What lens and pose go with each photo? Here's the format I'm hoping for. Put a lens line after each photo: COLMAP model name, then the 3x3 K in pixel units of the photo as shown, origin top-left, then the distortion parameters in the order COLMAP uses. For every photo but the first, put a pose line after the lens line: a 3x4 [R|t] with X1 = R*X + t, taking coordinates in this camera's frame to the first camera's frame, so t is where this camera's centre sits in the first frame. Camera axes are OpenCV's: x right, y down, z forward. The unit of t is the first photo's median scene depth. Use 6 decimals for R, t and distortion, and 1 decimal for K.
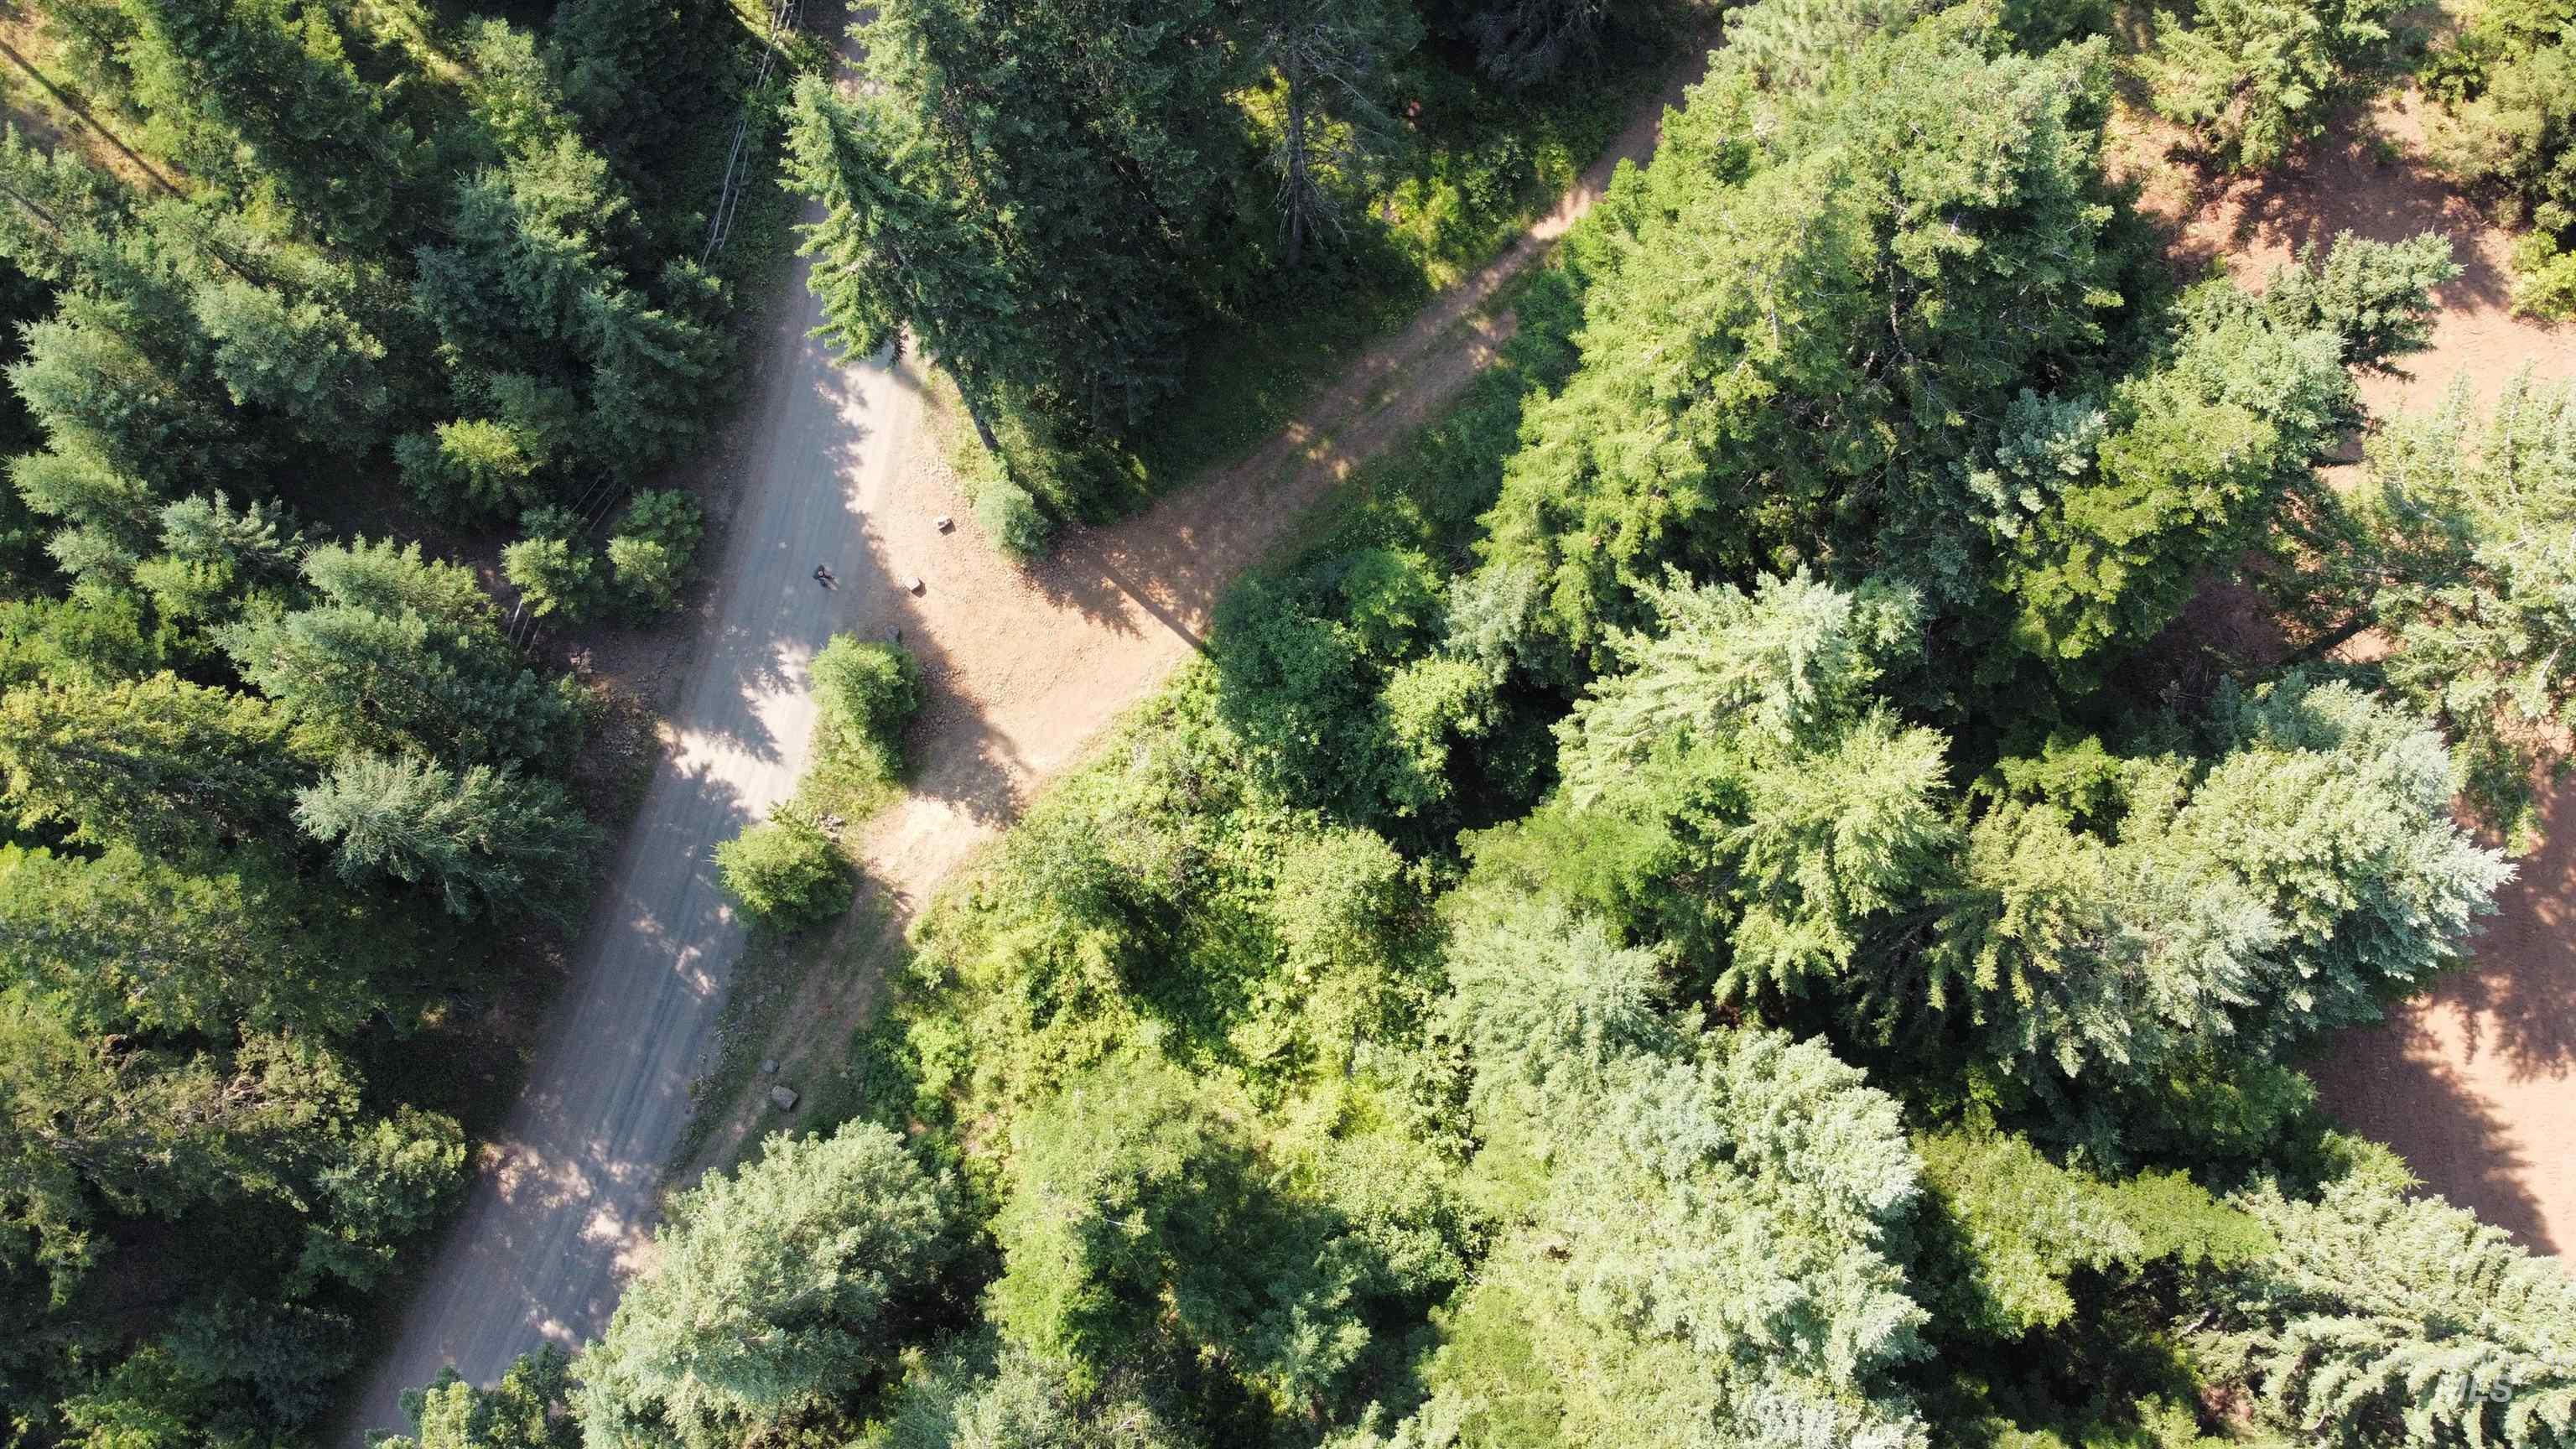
lens RADIAL K [[1824.6, 0, 1286.1], [0, 1824.6, 721.7], [0, 0, 1]] dist [0.012424, 0.000694]
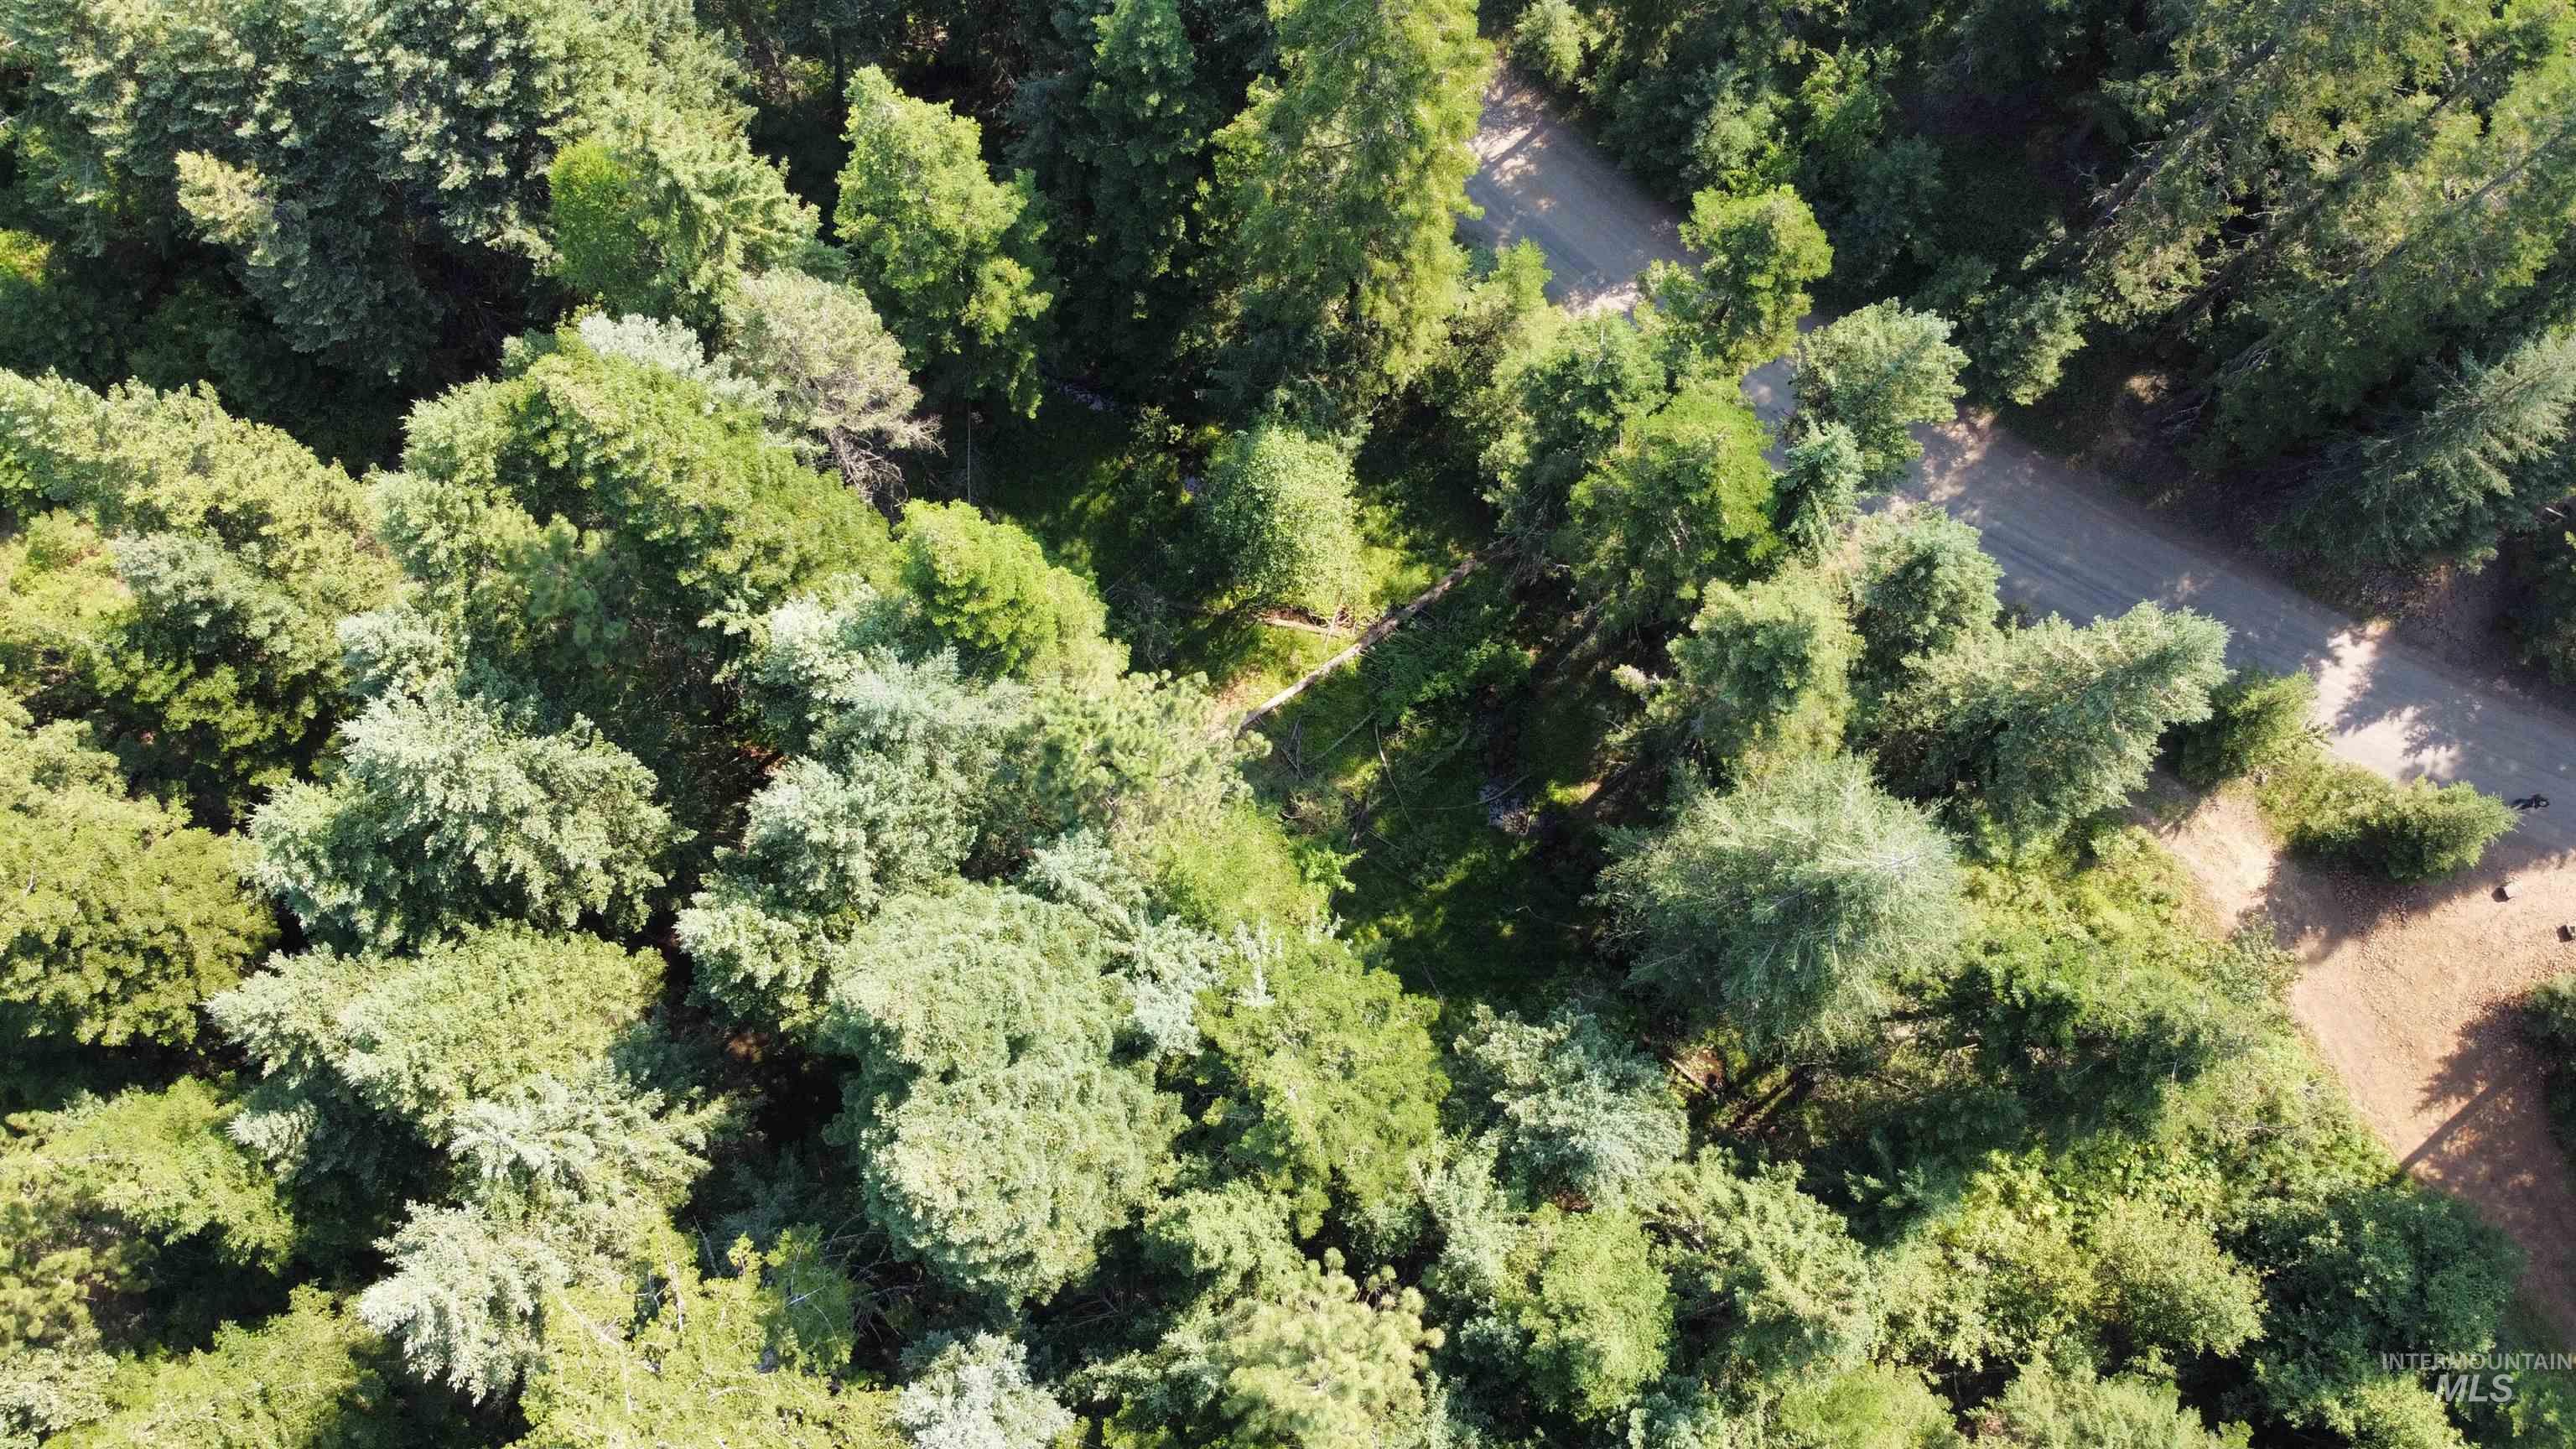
lens RADIAL K [[1824.6, 0, 1288.9], [0, 1824.6, 731.2], [0, 0, 1]] dist [0.012424, 0.000694]
pose [[-0.183474, 0.972151, -0.145810, -0.024660], [-0.972488, -0.157841, 0.171331, 0.409818], [0.143545, 0.173233, 0.974364, -0.067739]]
